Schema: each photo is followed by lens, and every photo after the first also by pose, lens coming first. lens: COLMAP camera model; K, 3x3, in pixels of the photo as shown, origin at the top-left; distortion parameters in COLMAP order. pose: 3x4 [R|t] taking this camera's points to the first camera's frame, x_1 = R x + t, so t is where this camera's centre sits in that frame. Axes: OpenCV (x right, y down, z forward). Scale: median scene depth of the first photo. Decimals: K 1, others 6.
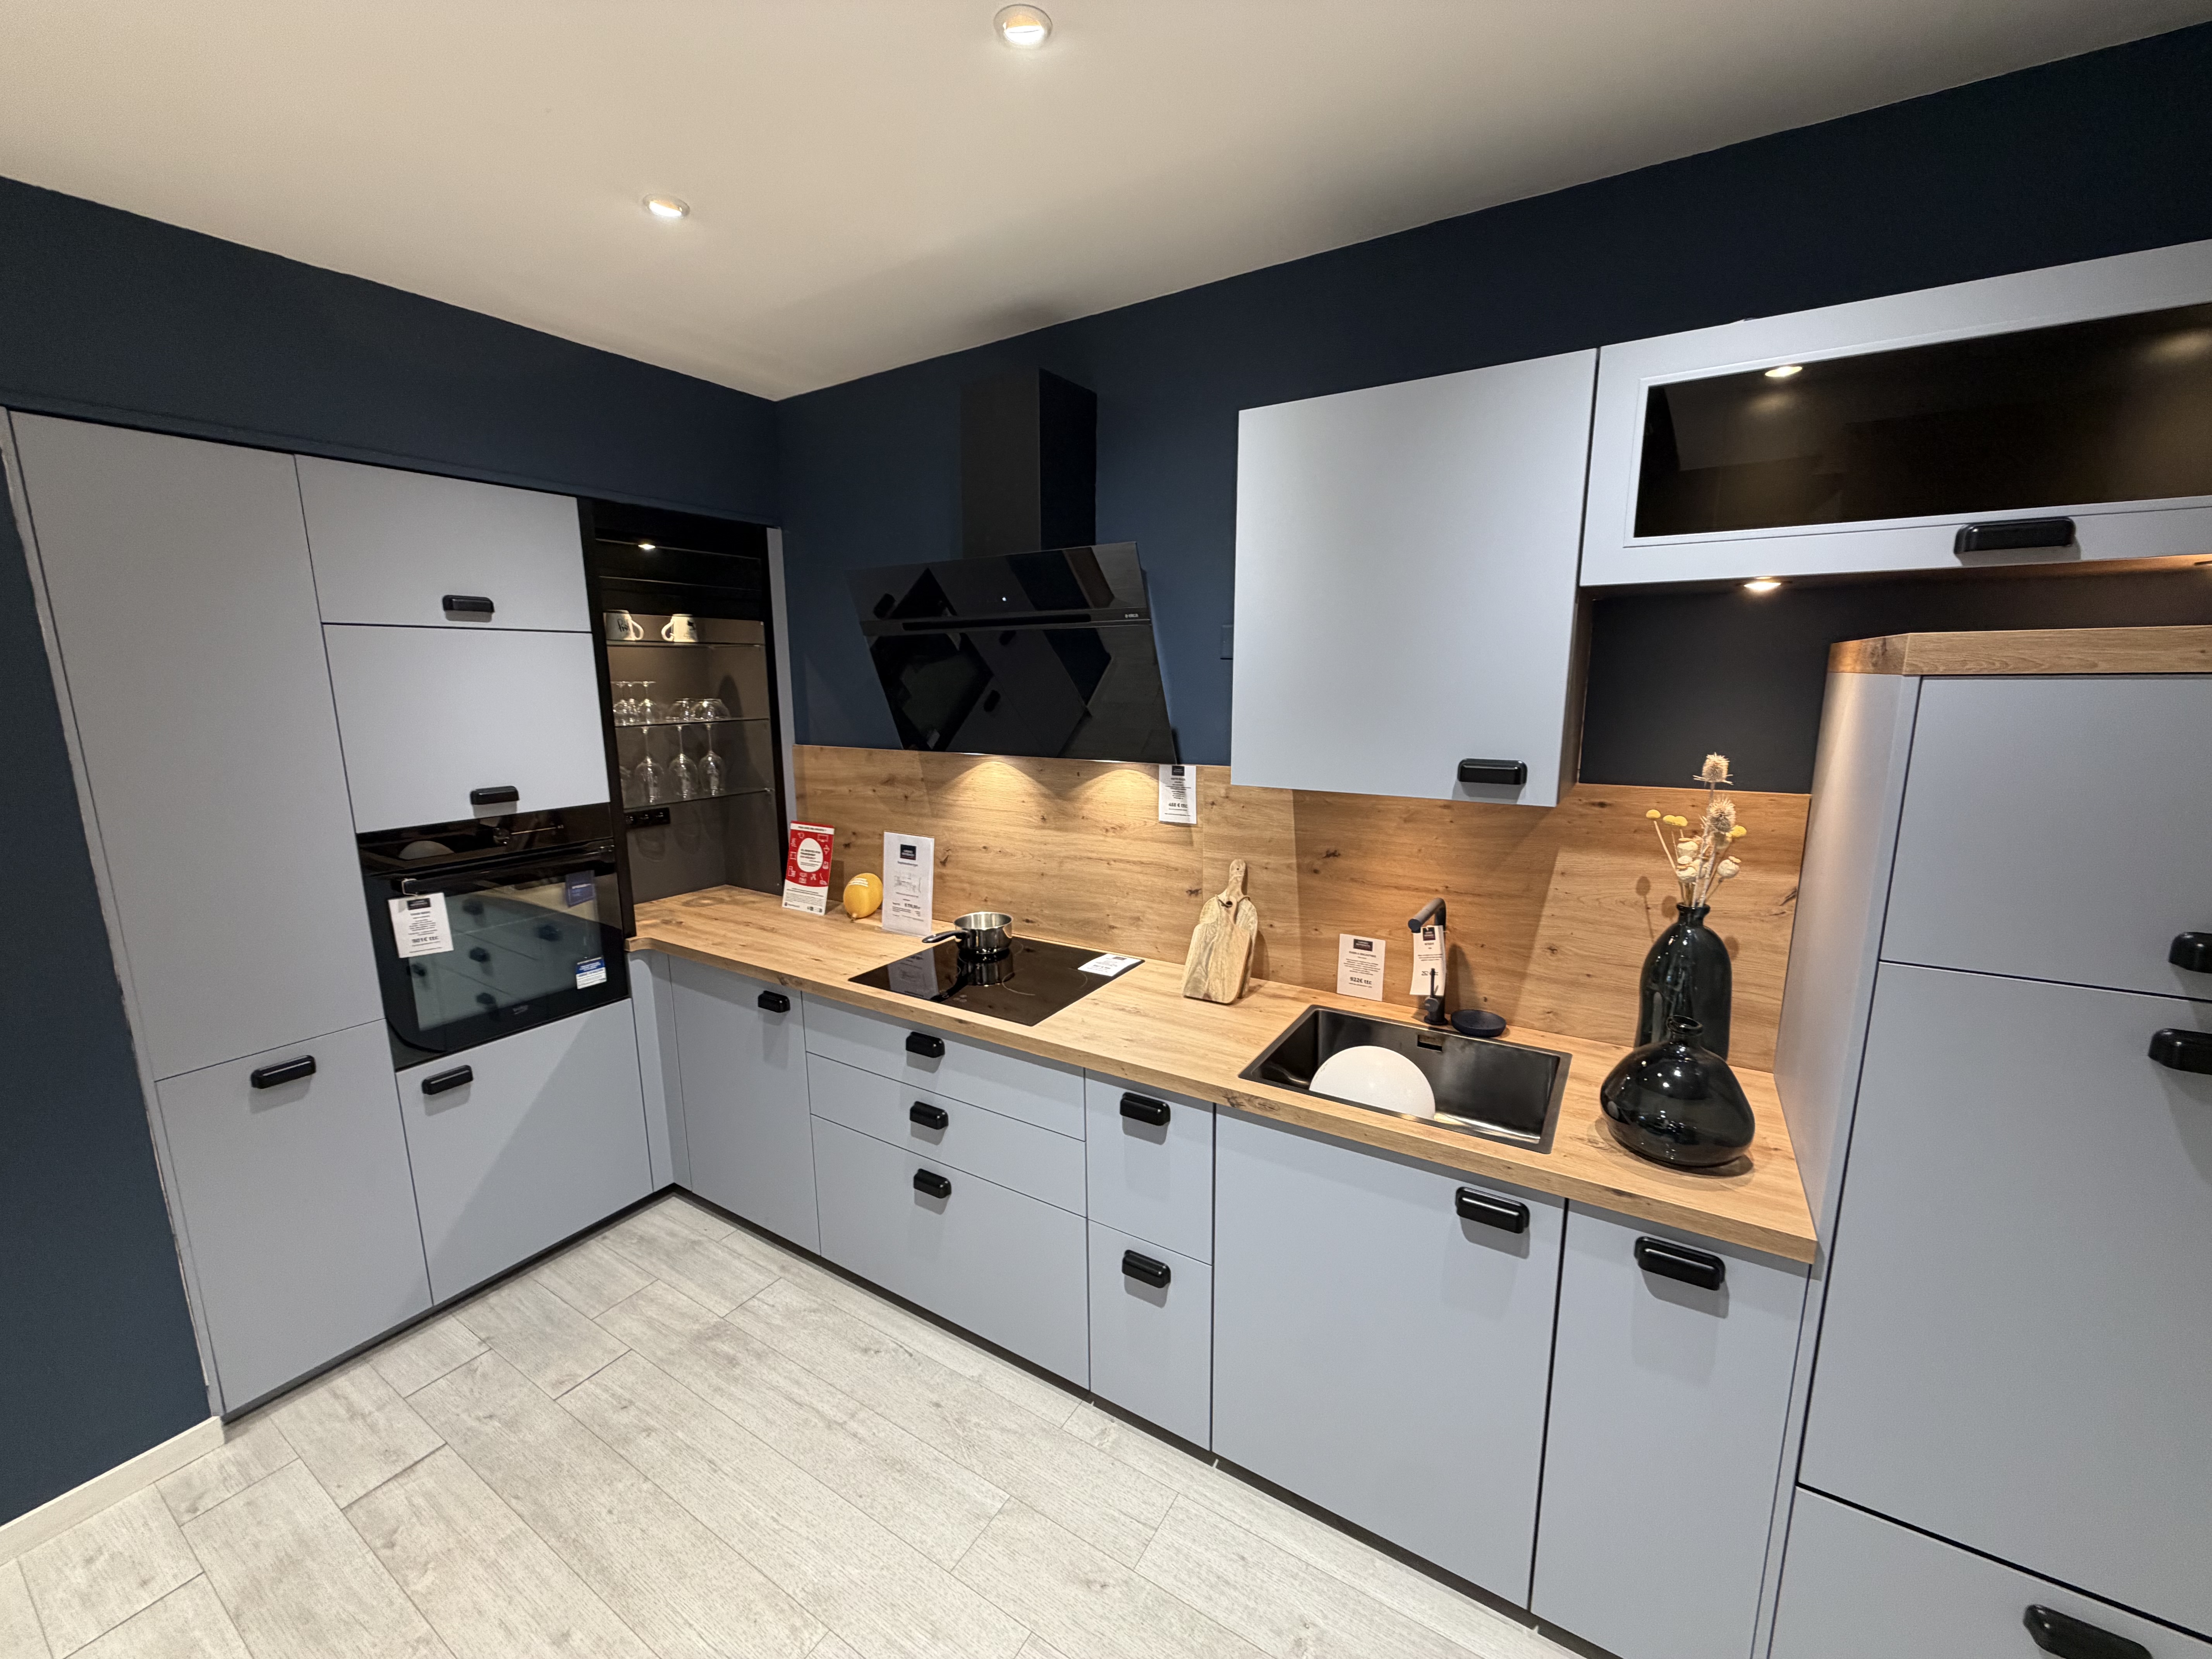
lens RADIAL K [[878.9, 0, 1097.0], [0, 878.9, 828.4], [0, 0, 1]] dist [0.000410, -0.000184]
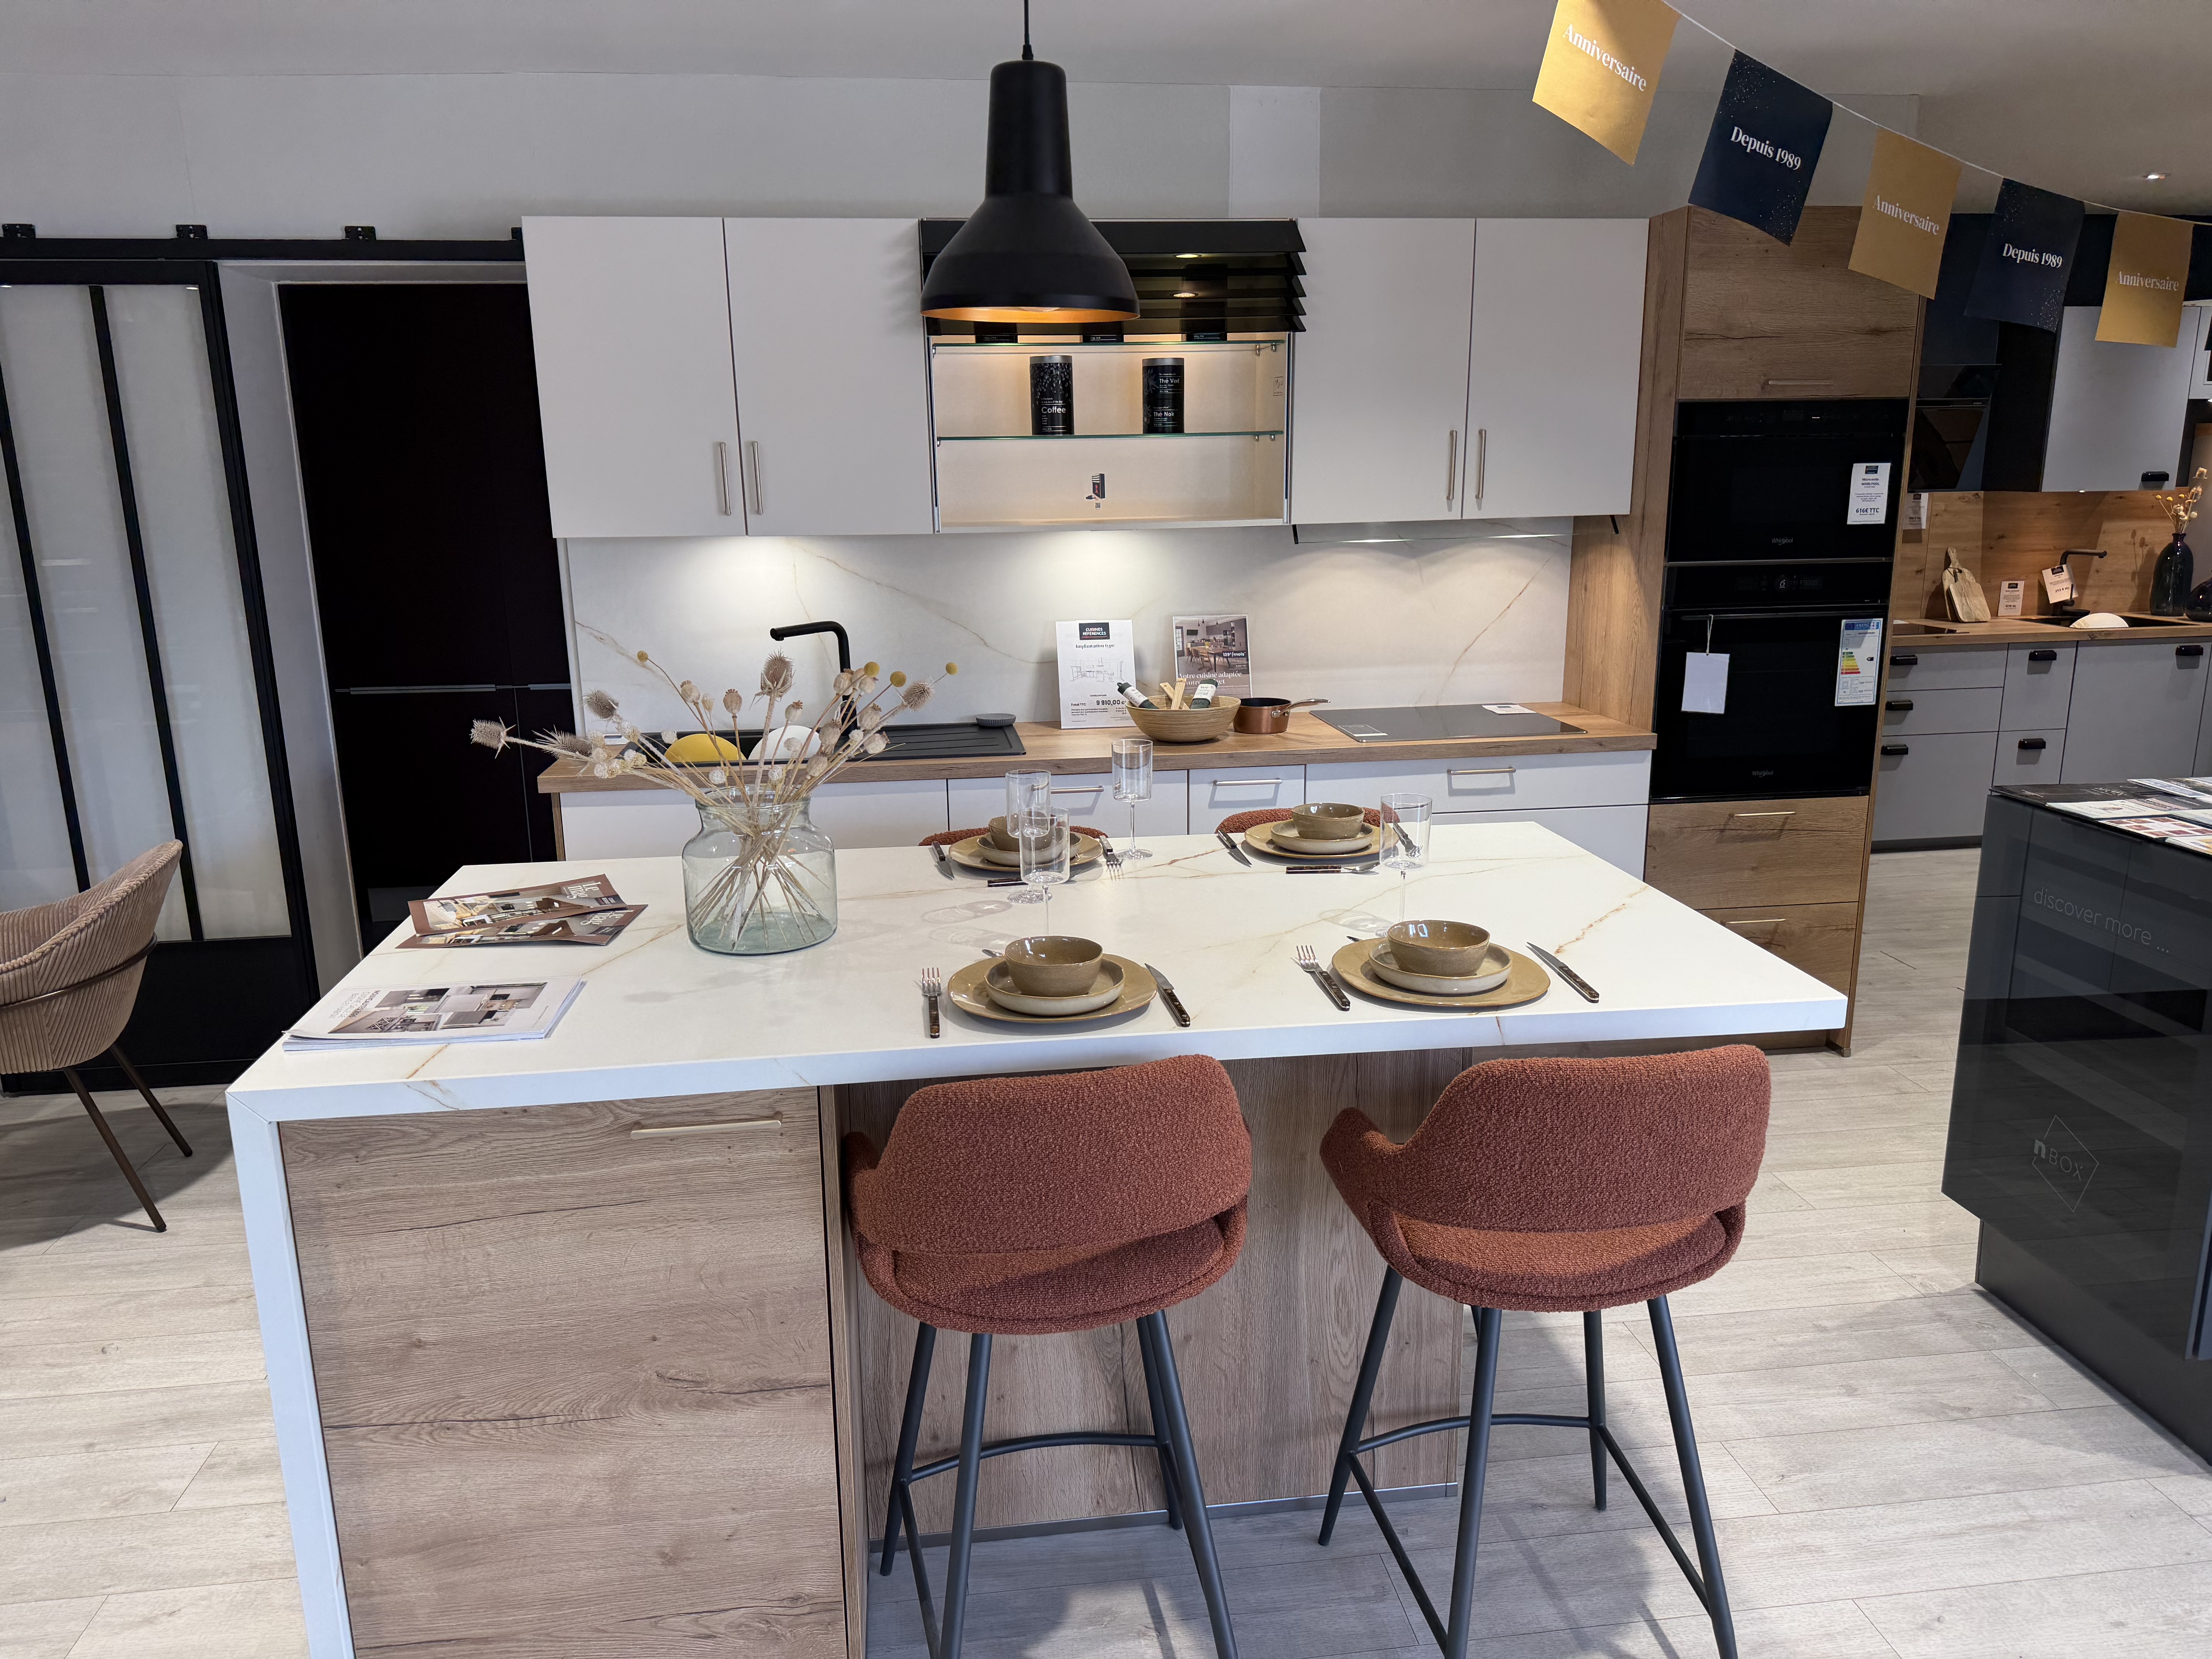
lens RADIAL K [[1582.5, 0, 1106.0], [0, 1582.5, 829.5], [0, 0, 1]] dist [0.006685, -0.001643]
pose [[0.764320, -0.145843, 0.628128, -3.021149], [0.117907, 0.989274, 0.086225, 0.115829], [-0.633967, 0.008157, 0.773317, -0.332421]]
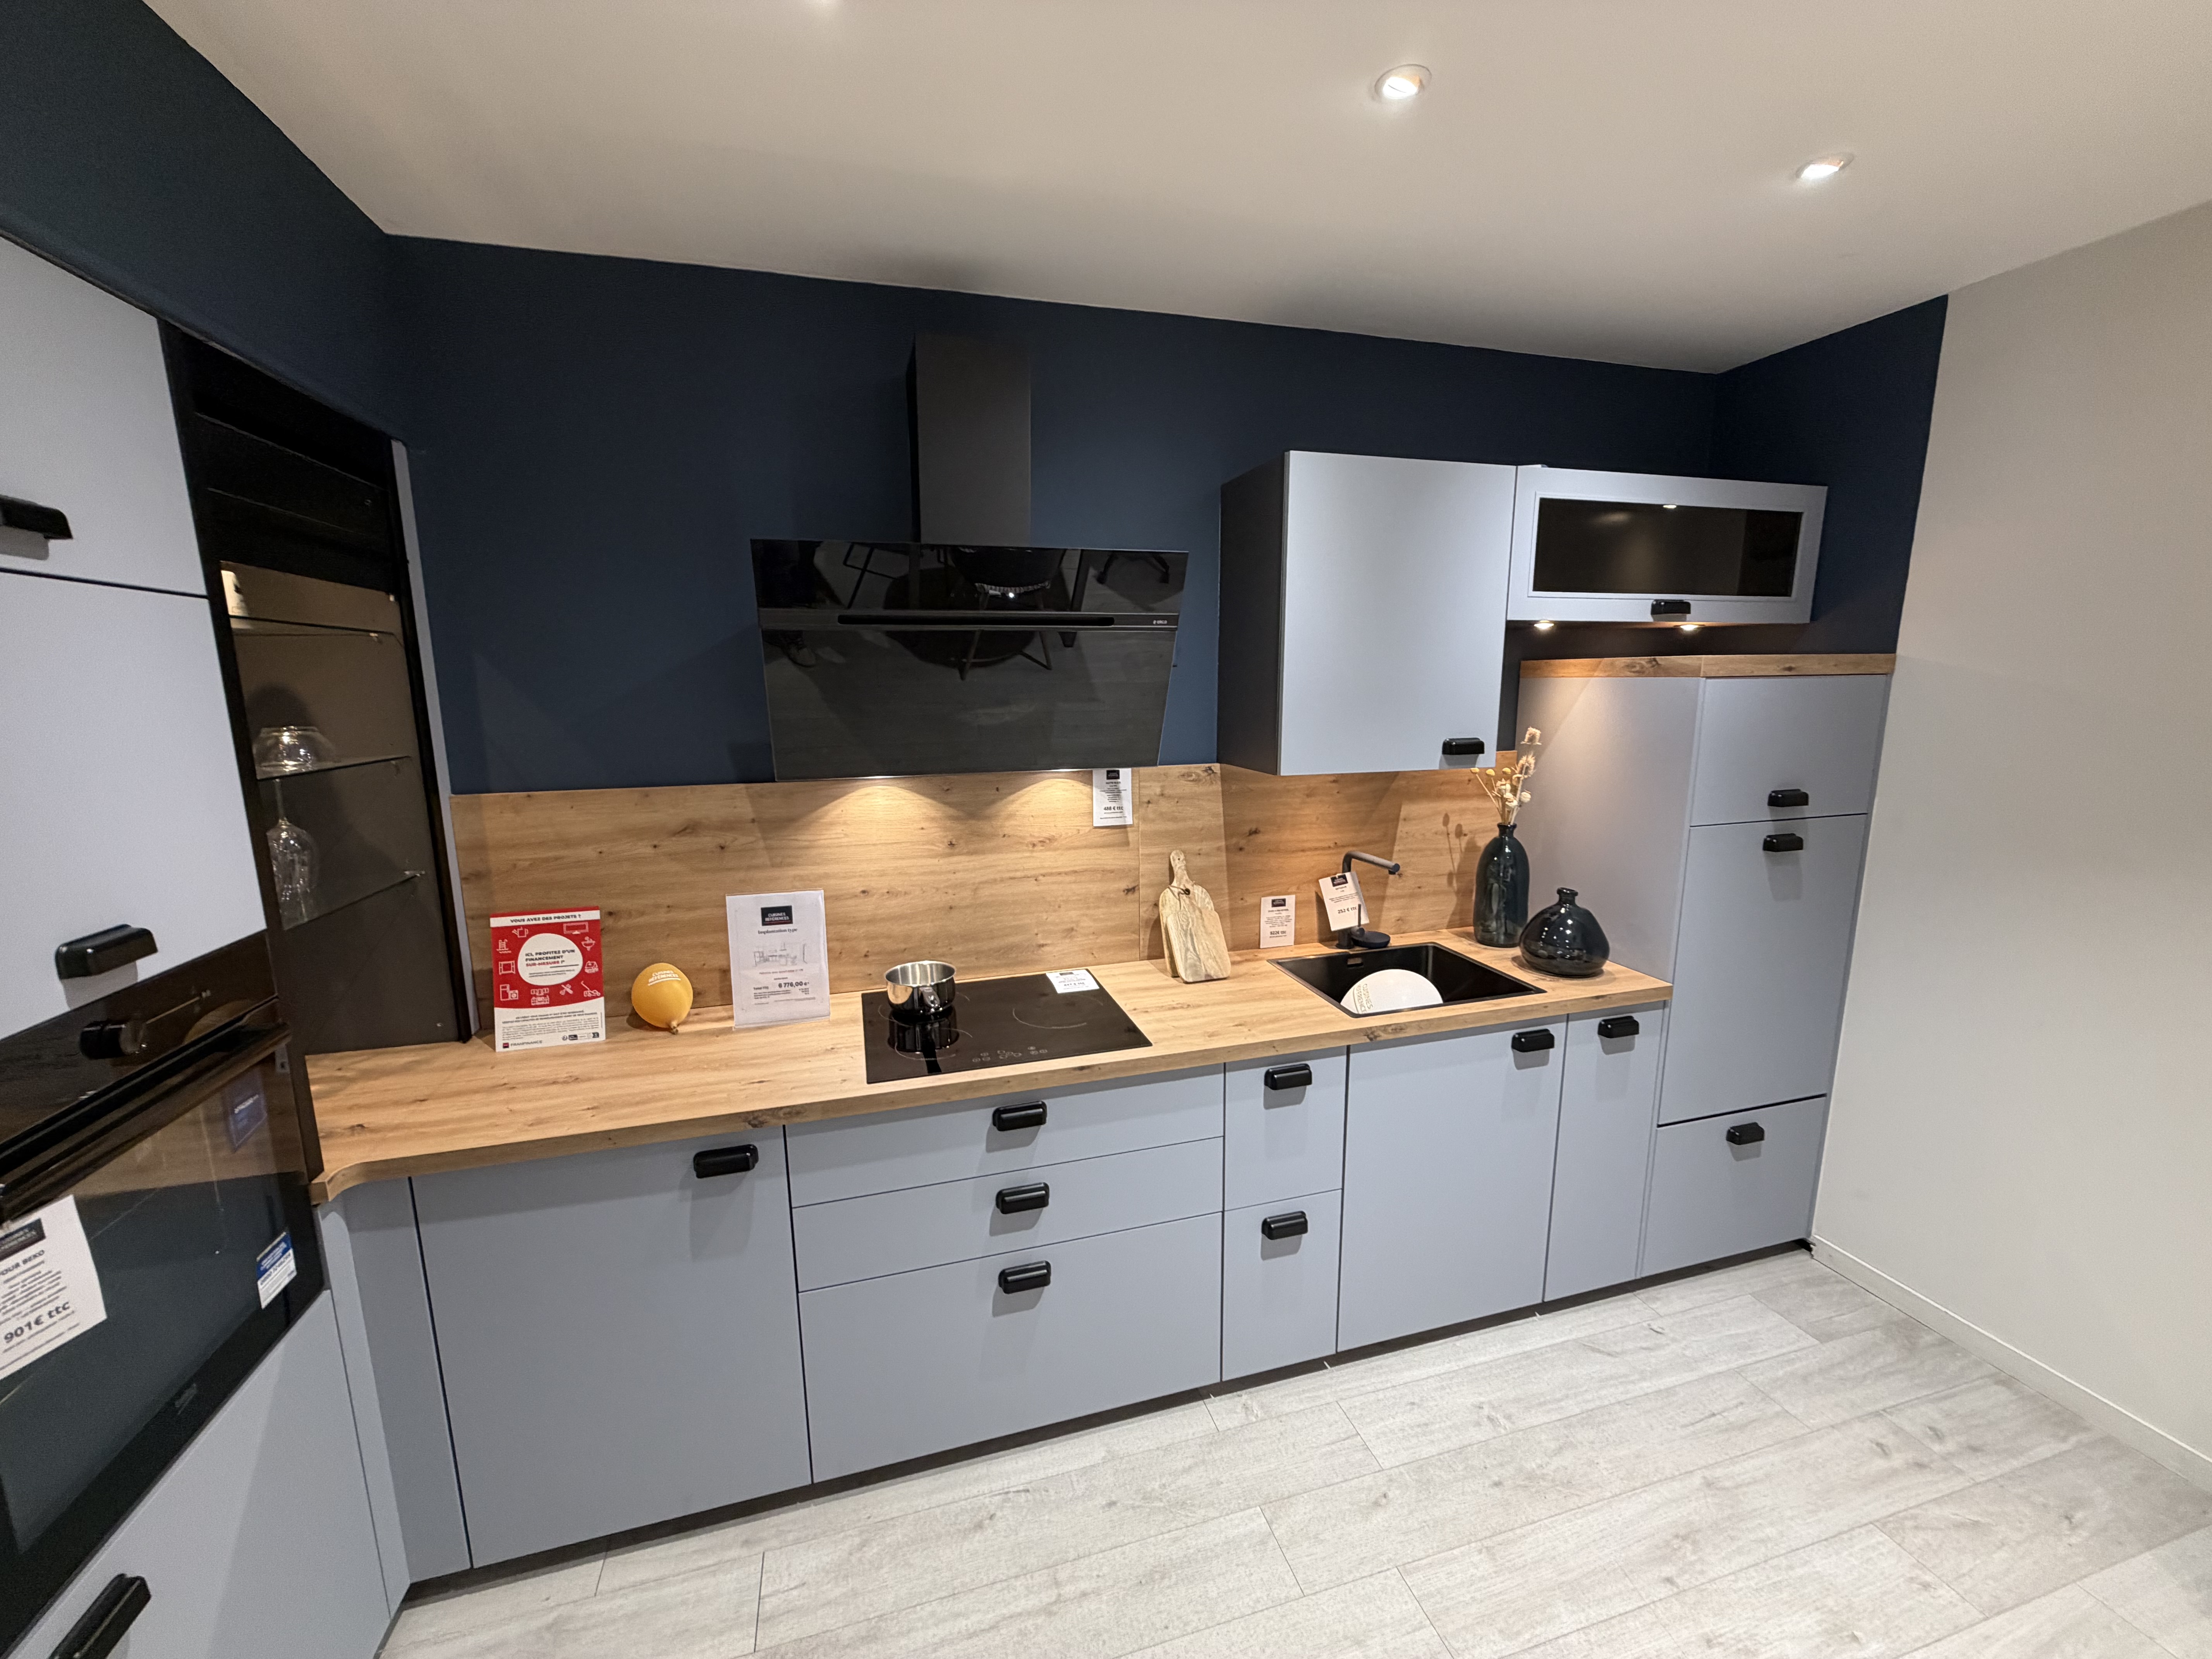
lens RADIAL K [[878.9, 0, 1097.0], [0, 878.9, 828.4], [0, 0, 1]] dist [0.000410, -0.000184]
pose [[0.663919, -0.122981, 0.737622, -0.676889], [0.134717, 0.989916, 0.043789, -0.050701], [-0.735570, 0.070298, 0.673792, 0.327630]]
